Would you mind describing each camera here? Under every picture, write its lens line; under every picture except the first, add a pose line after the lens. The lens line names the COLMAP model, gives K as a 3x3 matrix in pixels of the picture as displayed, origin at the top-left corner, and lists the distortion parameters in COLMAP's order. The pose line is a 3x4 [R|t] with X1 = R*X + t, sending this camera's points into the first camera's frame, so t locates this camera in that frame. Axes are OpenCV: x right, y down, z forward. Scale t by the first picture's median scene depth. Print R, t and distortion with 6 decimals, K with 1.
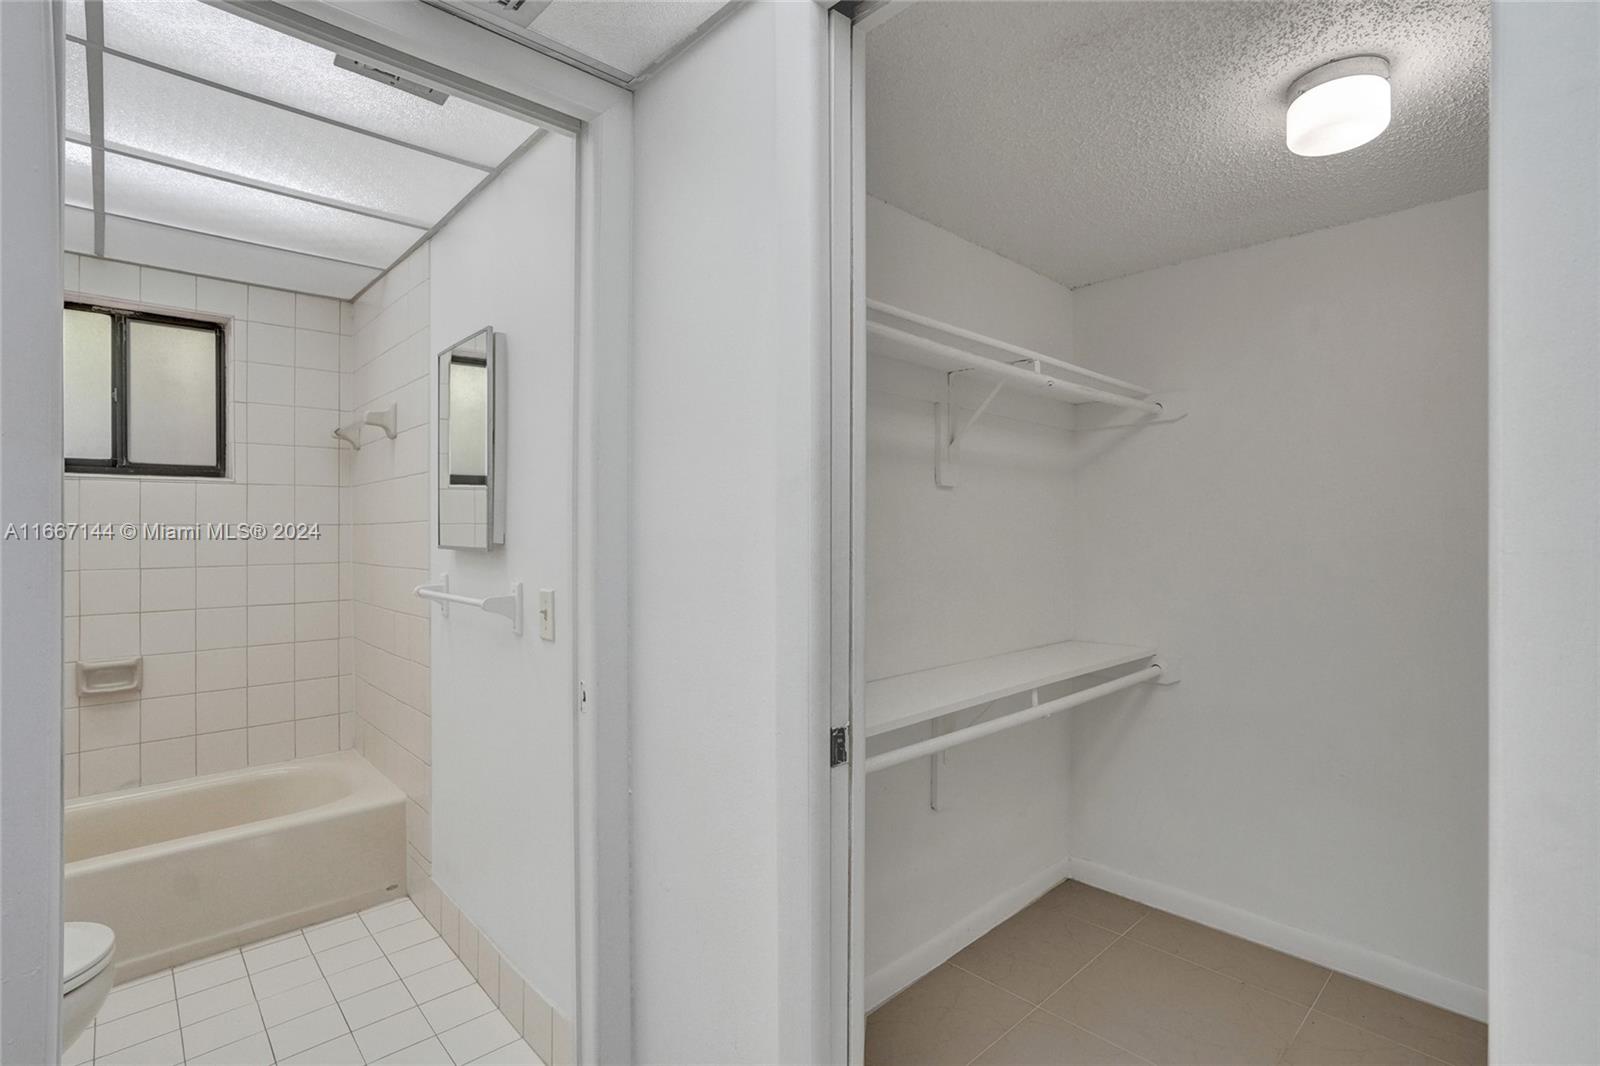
lens RADIAL K [[751.0, 0, 798.7], [0, 751.0, 526.6], [0, 0, 1]] dist [-0.002959, -0.000043]
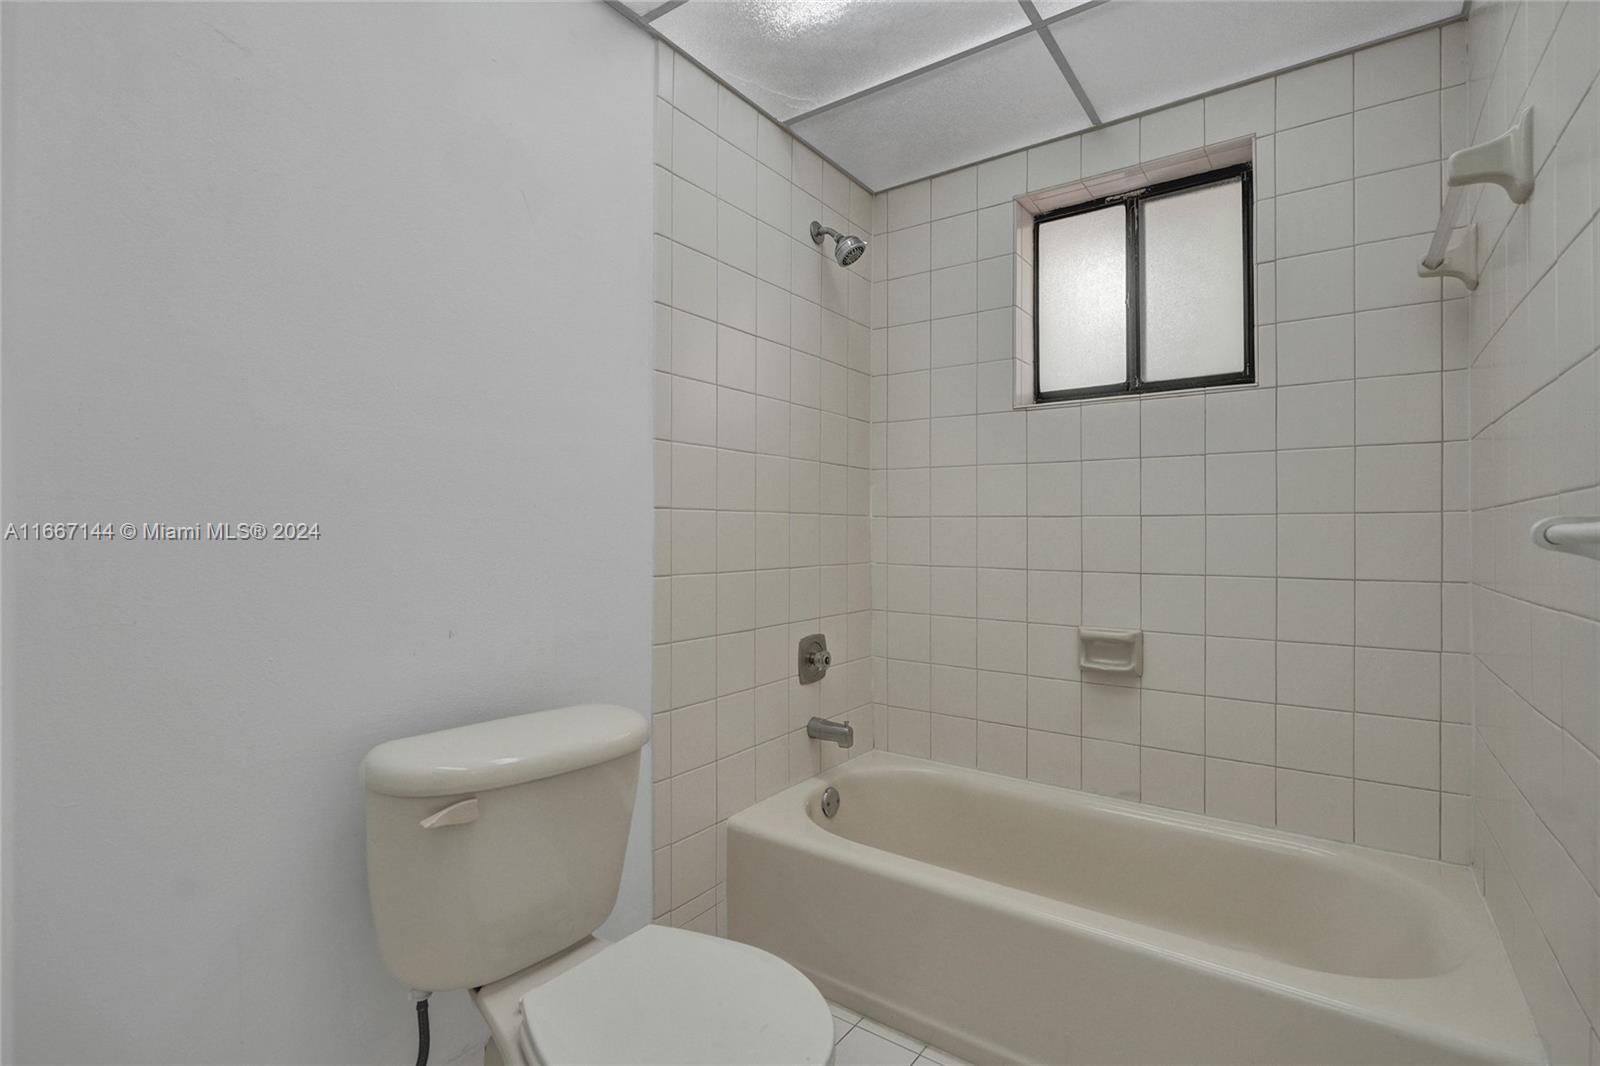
lens RADIAL K [[751.0, 0, 798.7], [0, 751.0, 526.6], [0, 0, 1]] dist [-0.002959, -0.000043]
pose [[0.214407, -0.002719, -0.976741, -0.210149], [0.003723, 0.999991, -0.001967, 0.067208], [0.976737, -0.003215, 0.214415, 0.494646]]
